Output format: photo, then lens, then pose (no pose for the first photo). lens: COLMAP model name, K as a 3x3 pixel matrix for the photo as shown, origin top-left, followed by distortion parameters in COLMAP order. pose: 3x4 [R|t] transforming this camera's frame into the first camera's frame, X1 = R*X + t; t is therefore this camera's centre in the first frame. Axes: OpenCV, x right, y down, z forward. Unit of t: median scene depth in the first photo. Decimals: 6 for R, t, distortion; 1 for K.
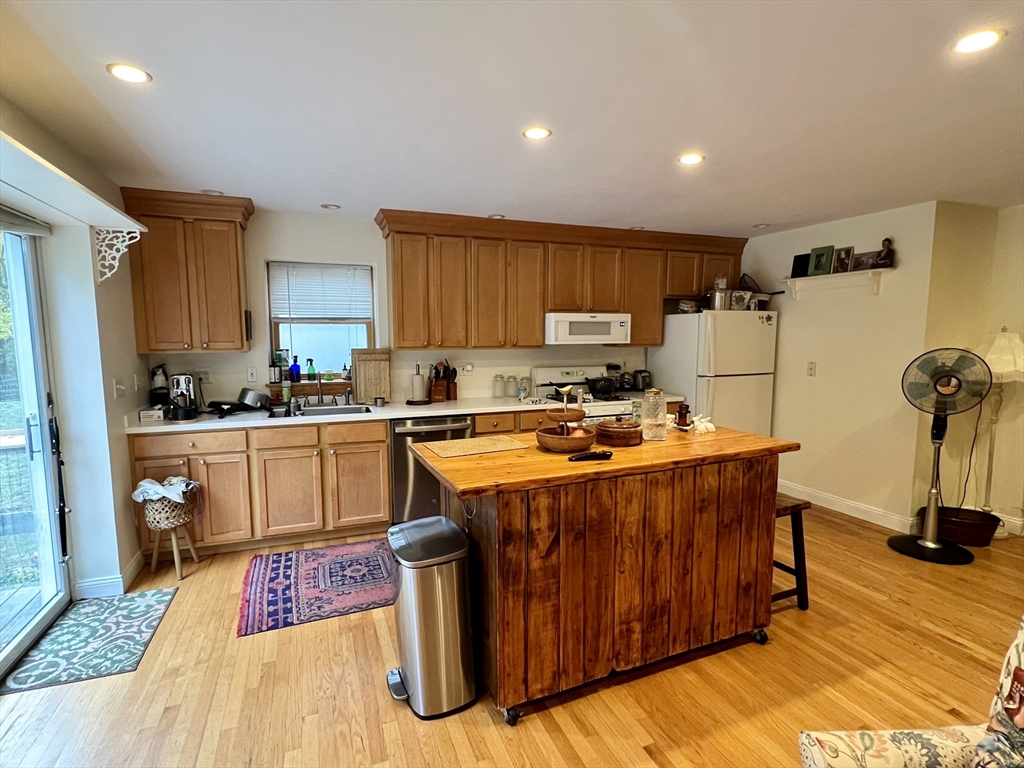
lens RADIAL K [[506.7, 0, 512.0], [0, 506.7, 384.0], [0, 0, 1]] dist [0.002007, 0.000772]
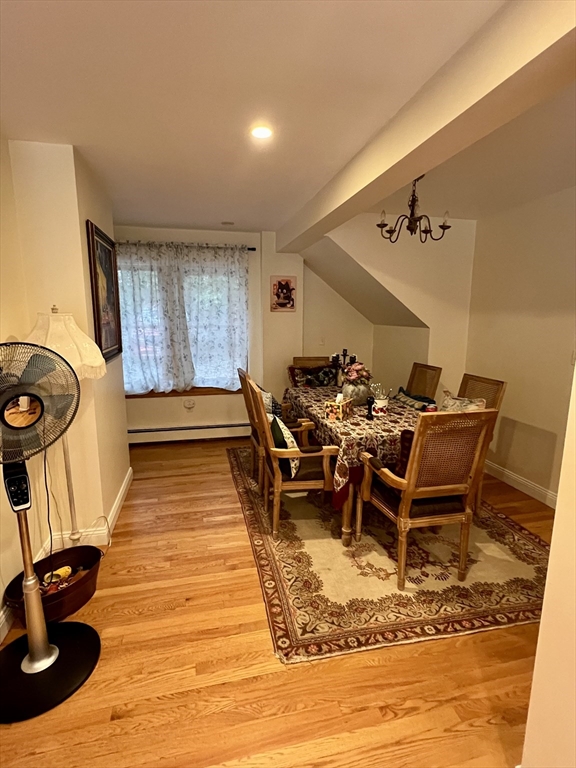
lens RADIAL K [[380.0, 0, 288.0], [0, 380.0, 384.0], [0, 0, 1]] dist [0.002007, 0.000772]
pose [[0.156488, -0.173189, 0.972377, 0.609520], [0.108281, 0.981580, 0.157402, -0.067679], [-0.981726, 0.080658, 0.172359, 0.762947]]
